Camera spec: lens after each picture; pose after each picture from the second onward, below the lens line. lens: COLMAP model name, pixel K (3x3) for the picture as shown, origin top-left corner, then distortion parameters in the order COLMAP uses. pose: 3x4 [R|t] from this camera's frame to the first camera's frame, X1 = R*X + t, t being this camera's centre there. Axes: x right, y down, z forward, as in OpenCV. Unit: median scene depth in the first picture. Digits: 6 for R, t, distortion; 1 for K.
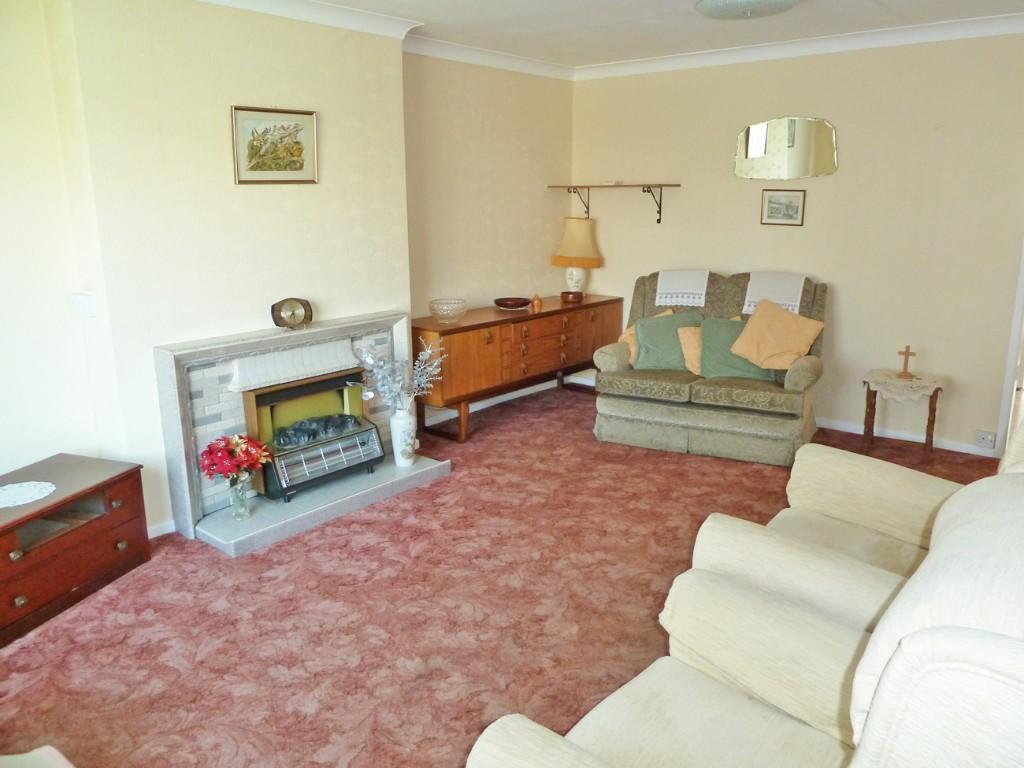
lens RADIAL K [[761.0, 0, 519.0], [0, 761.0, 376.2], [0, 0, 1]] dist [-0.030774, 0.009376]
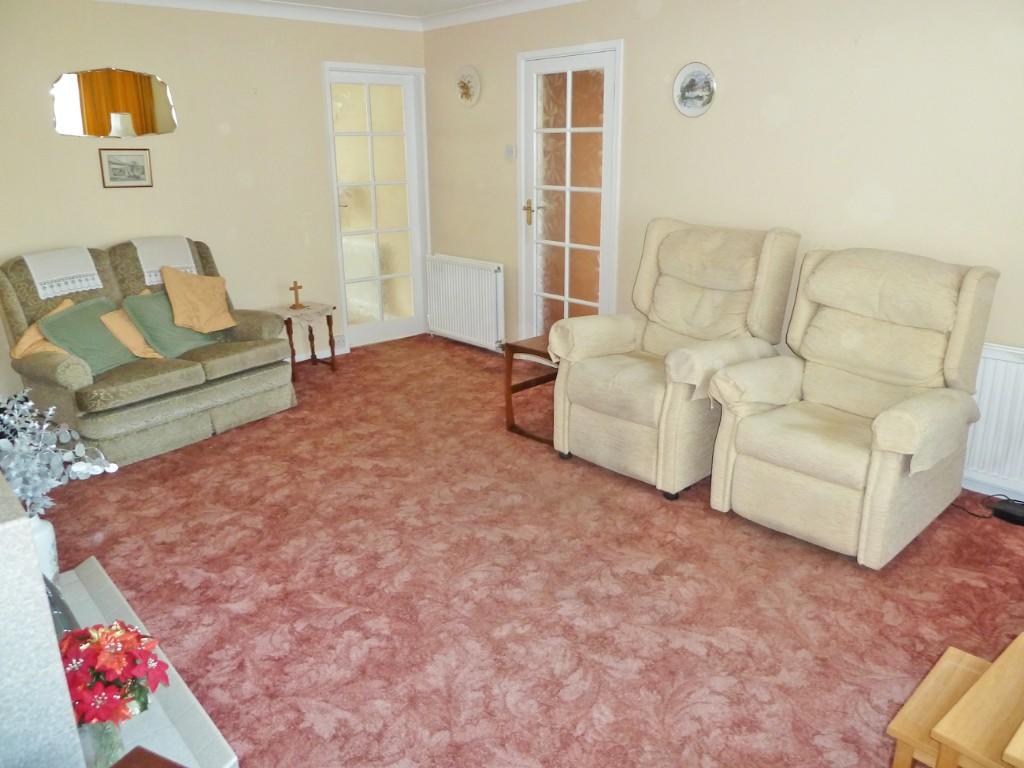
lens RADIAL K [[761.0, 0, 519.0], [0, 761.0, 376.2], [0, 0, 1]] dist [-0.030774, 0.009376]
pose [[0.131840, -0.282440, 0.950182, -0.721988], [0.236916, 0.939748, 0.246466, -0.130850], [-0.962543, 0.192619, 0.190811, 0.552343]]
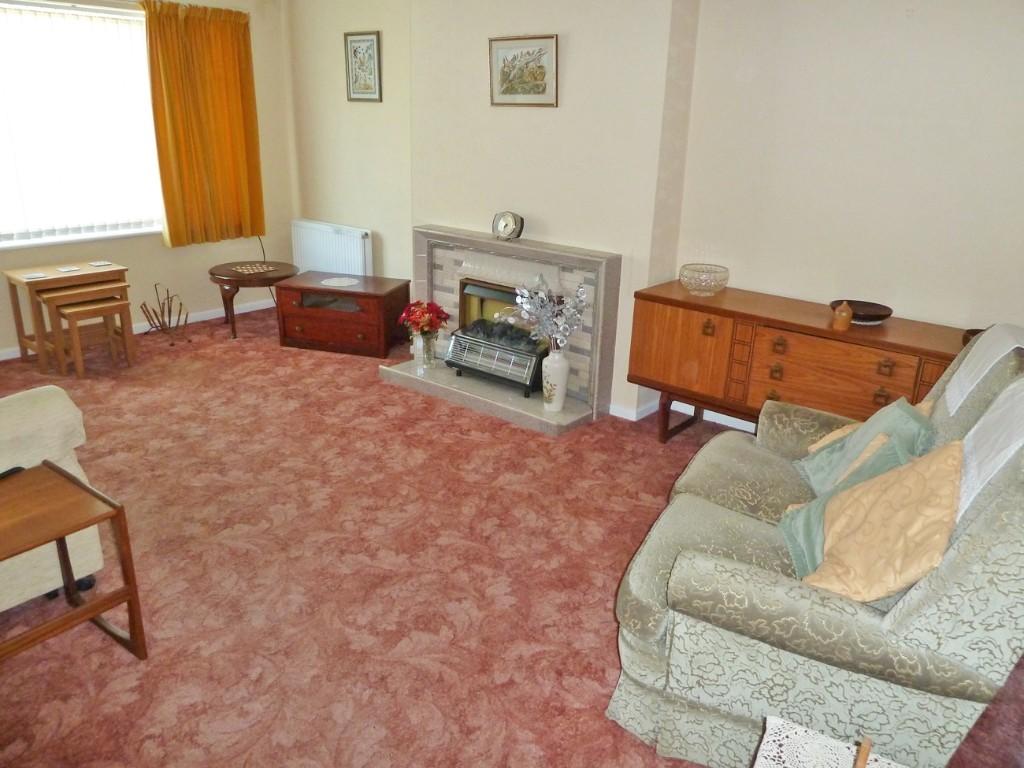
lens RADIAL K [[761.0, 0, 519.0], [0, 761.0, 376.2], [0, 0, 1]] dist [-0.030774, 0.009376]
pose [[0.024200, 0.333600, -0.942404, 0.849385], [-0.266016, 0.910843, 0.315597, -0.244680], [0.963665, 0.243057, 0.110785, 0.972523]]
